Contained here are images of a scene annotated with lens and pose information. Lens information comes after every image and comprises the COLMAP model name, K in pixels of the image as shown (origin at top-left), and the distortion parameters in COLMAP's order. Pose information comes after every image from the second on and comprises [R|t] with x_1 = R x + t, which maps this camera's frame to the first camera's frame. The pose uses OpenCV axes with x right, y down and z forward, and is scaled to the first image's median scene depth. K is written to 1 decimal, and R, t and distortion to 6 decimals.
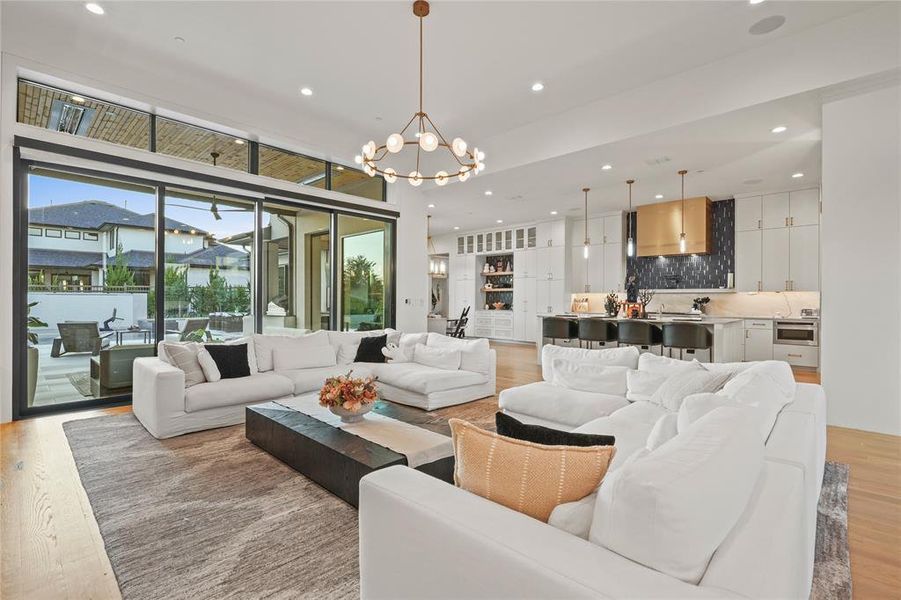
lens RADIAL K [[413.1, 0, 445.0], [0, 413.1, 301.1], [0, 0, 1]] dist [-0.003463, 0.000966]
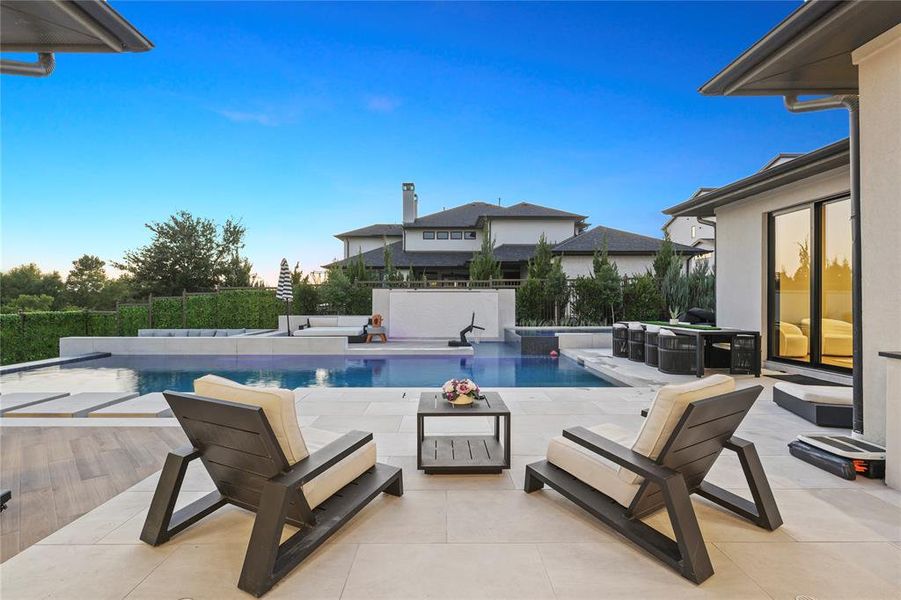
lens RADIAL K [[413.1, 0, 449.5], [0, 413.1, 299.6], [0, 0, 1]] dist [-0.003463, 0.000966]
pose [[0.703119, -0.003906, -0.711061, -0.542750], [-0.000707, 0.999981, -0.006193, 0.005165], [0.711071, 0.004857, 0.703103, 0.766568]]
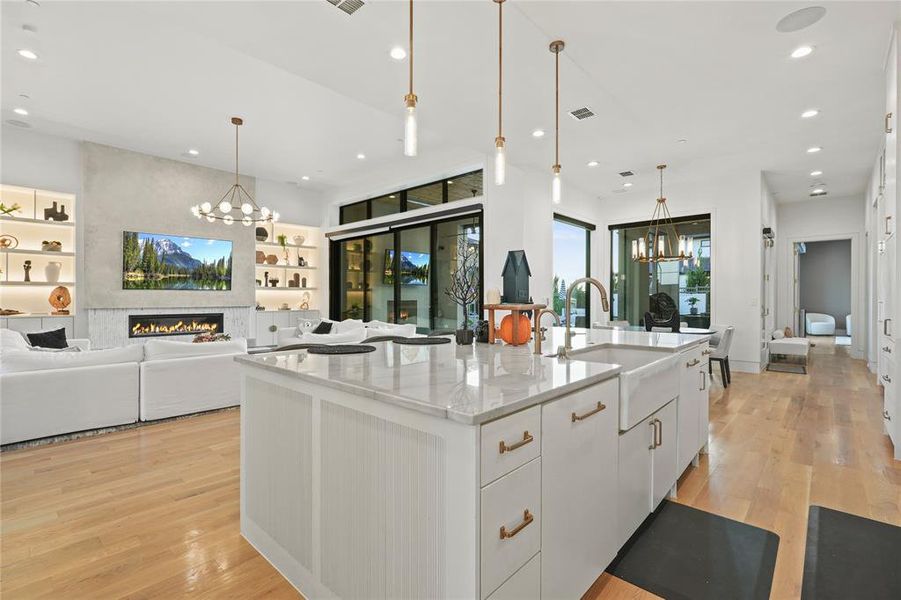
lens RADIAL K [[413.1, 0, 448.3], [0, 413.1, 294.0], [0, 0, 1]] dist [-0.003463, 0.000966]
pose [[0.026730, -0.010487, -0.999588, 0.509776], [-0.004156, 0.999935, -0.010601, -0.001026], [0.999634, 0.004437, 0.026685, 0.569470]]
